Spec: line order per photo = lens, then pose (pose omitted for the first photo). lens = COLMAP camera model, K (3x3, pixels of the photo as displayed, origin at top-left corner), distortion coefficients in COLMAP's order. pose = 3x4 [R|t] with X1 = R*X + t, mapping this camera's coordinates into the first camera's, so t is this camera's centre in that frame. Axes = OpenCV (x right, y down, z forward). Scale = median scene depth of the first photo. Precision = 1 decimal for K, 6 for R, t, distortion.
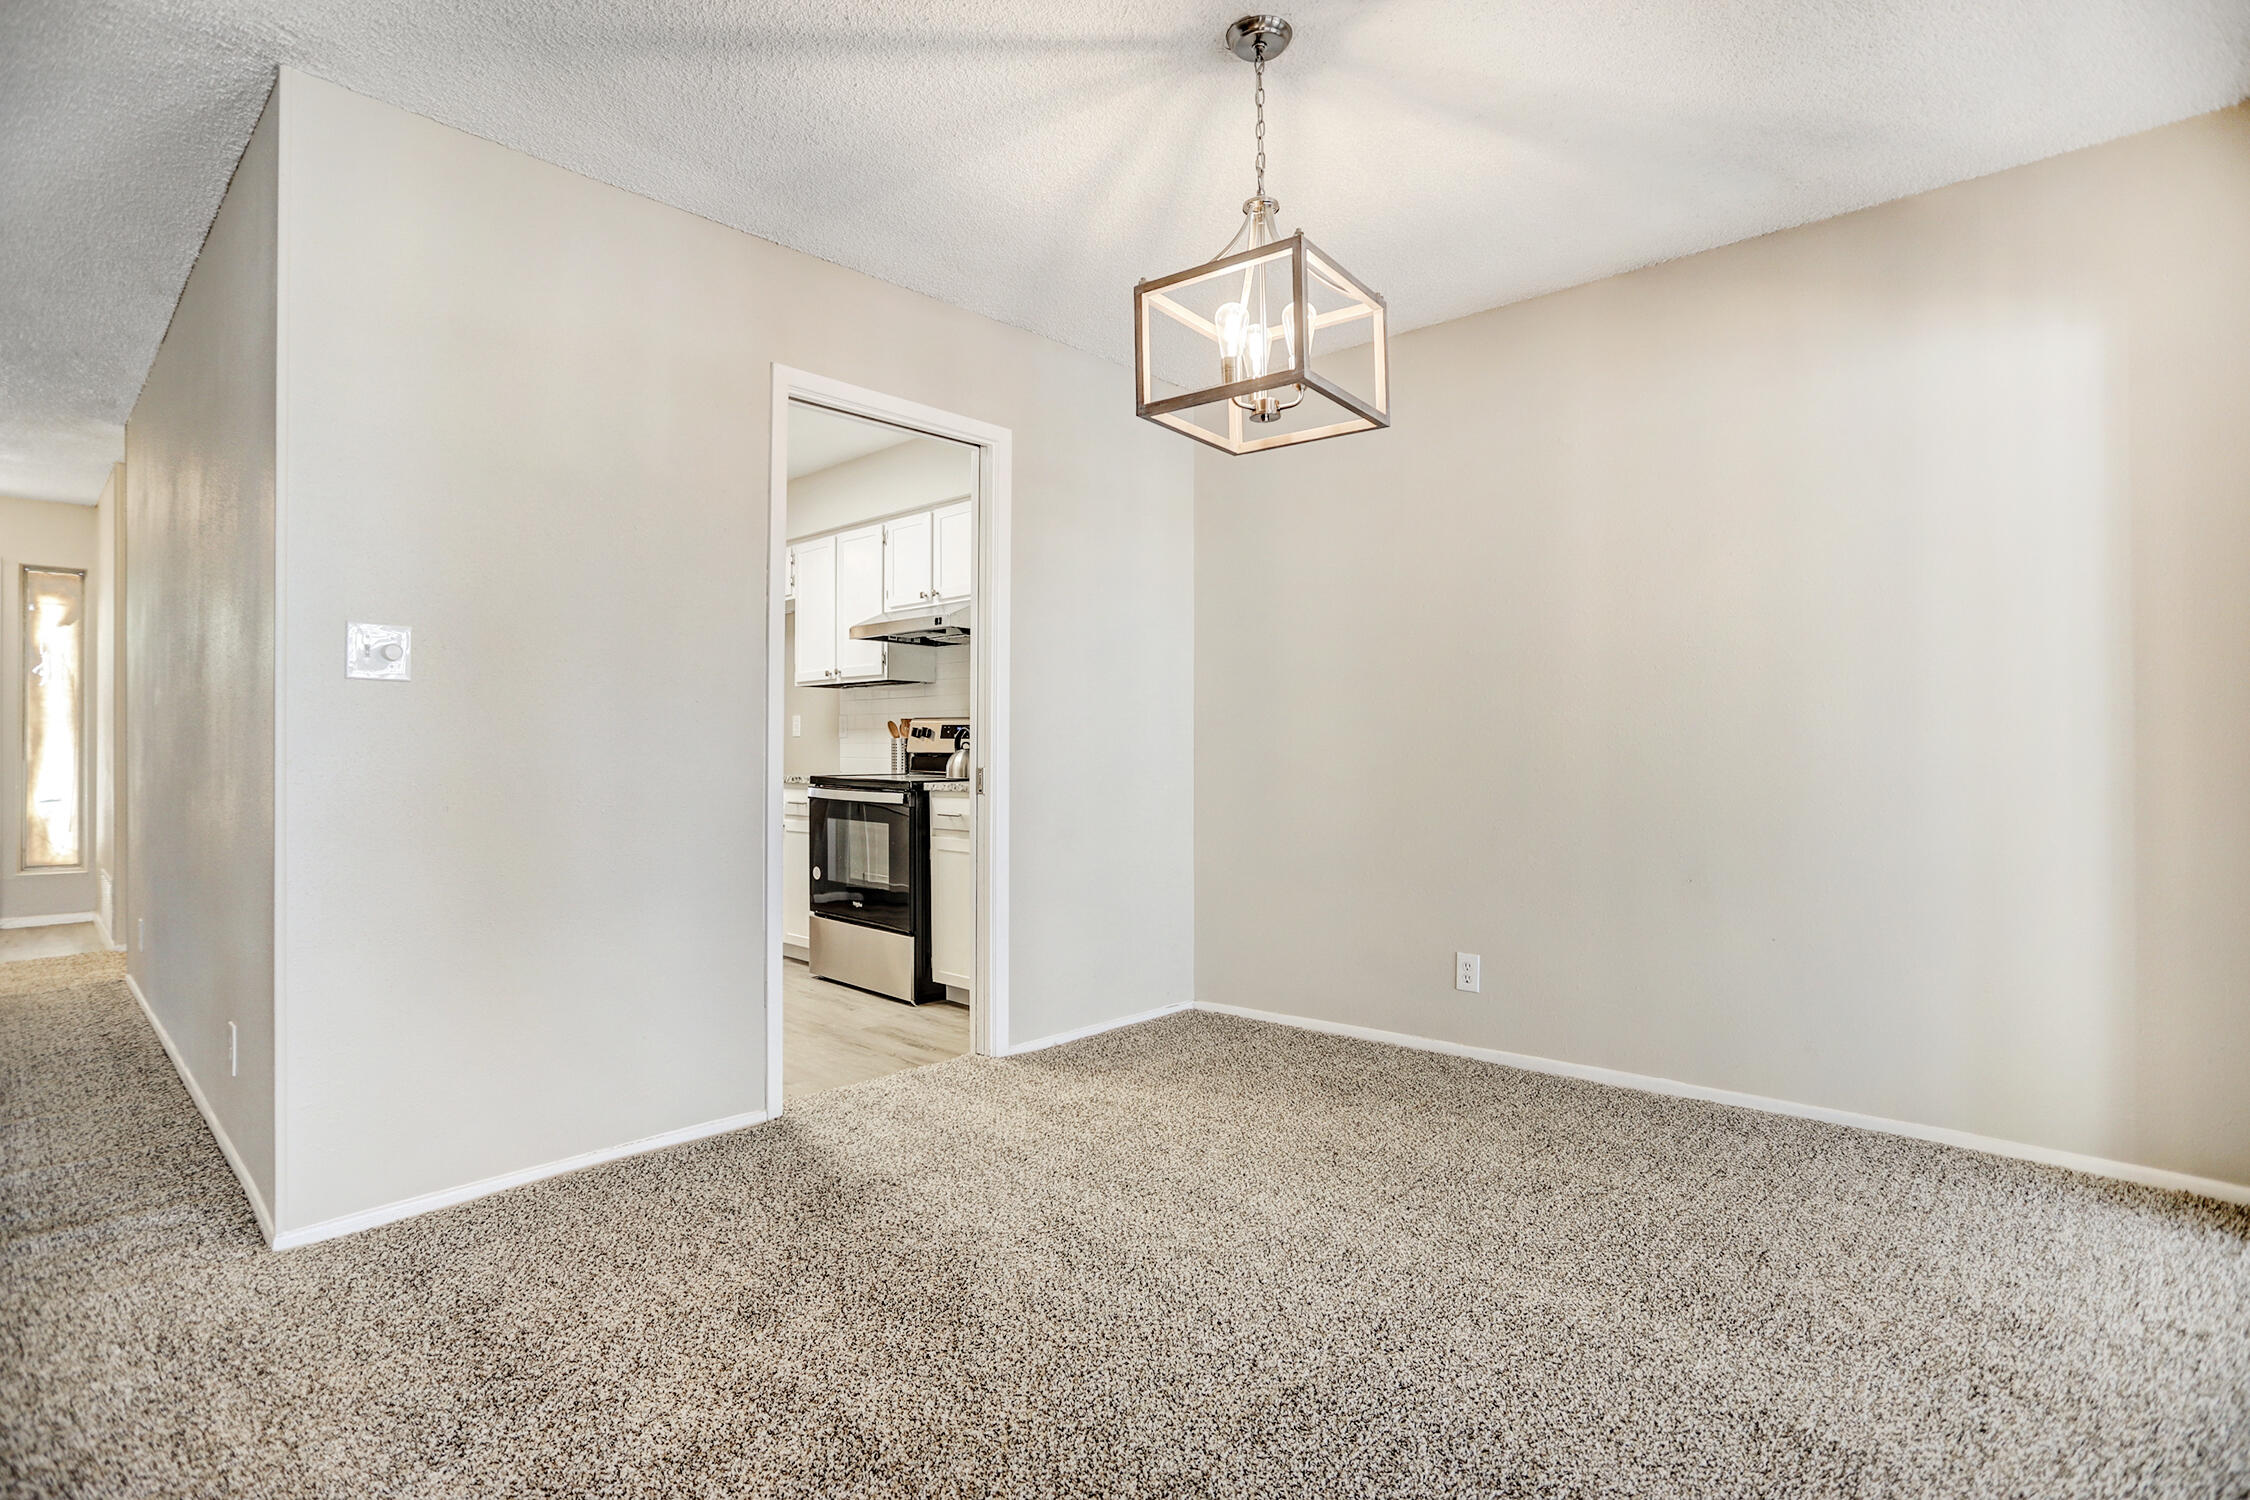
lens RADIAL K [[1107.9, 0, 1125.9], [0, 1107.9, 738.5], [0, 0, 1]] dist [-0.076748, 0.039859]
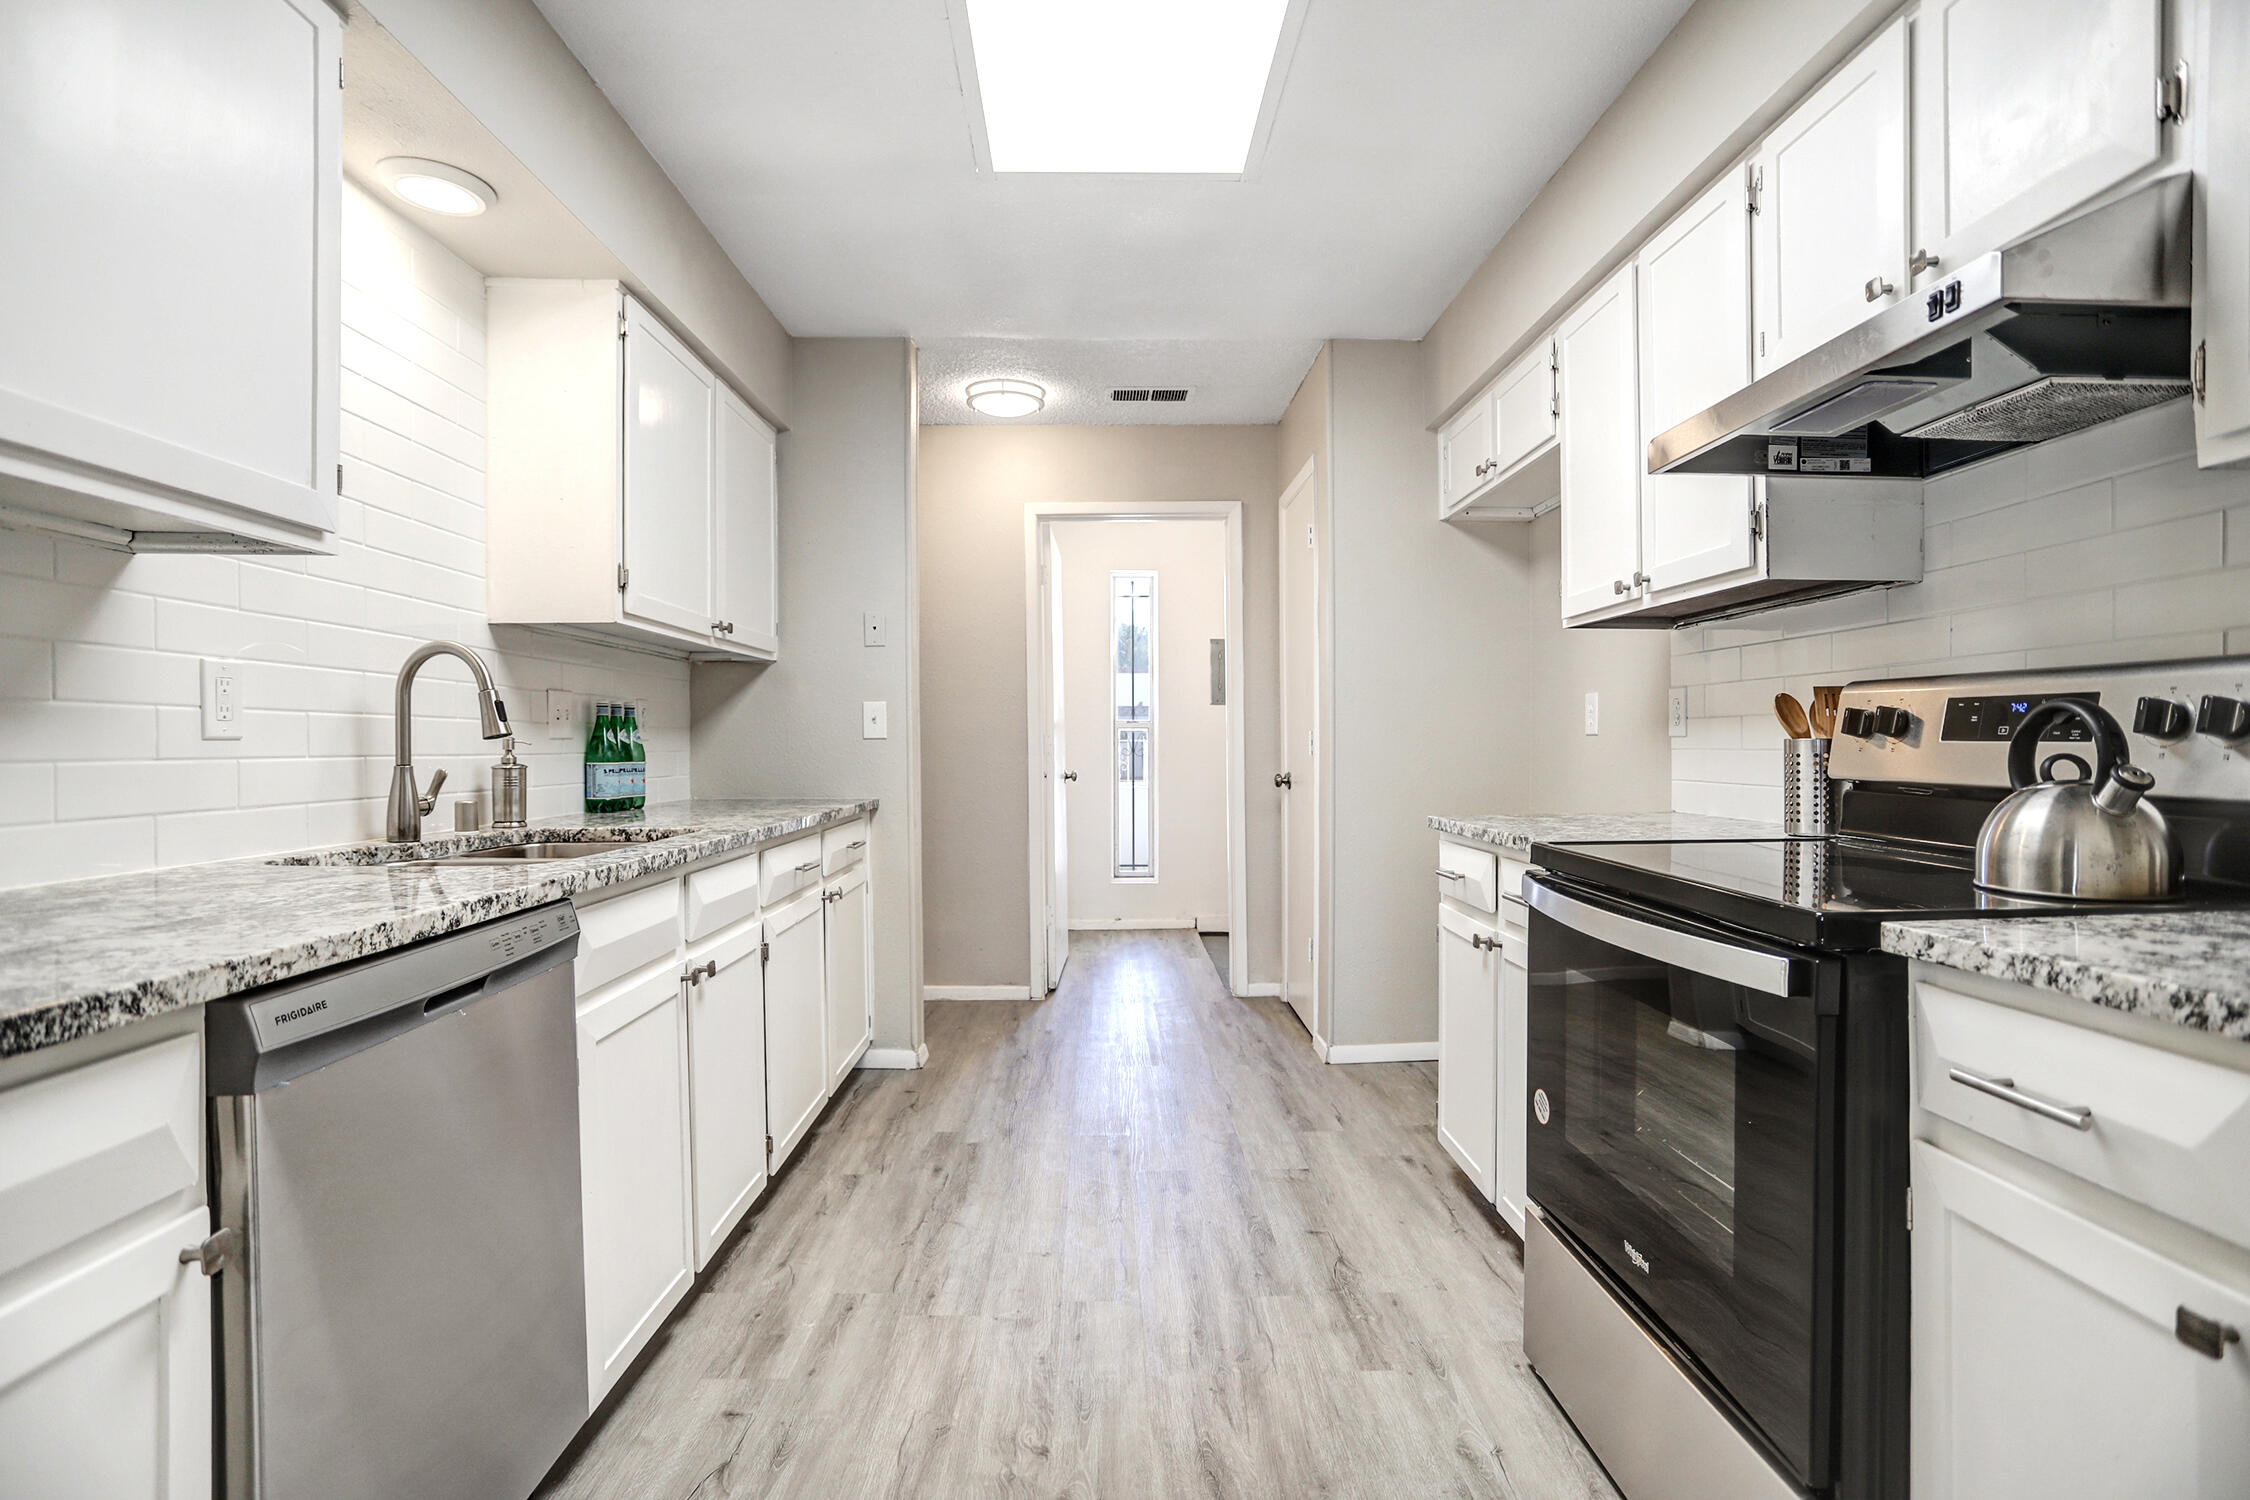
lens RADIAL K [[1107.9, 0, 1125.9], [0, 1107.9, 738.5], [0, 0, 1]] dist [-0.076748, 0.039859]
pose [[0.698344, -0.004622, -0.715748, -0.113116], [0.007939, 0.999968, 0.001288, -0.003058], [0.715719, -0.006582, 0.698358, 0.624798]]
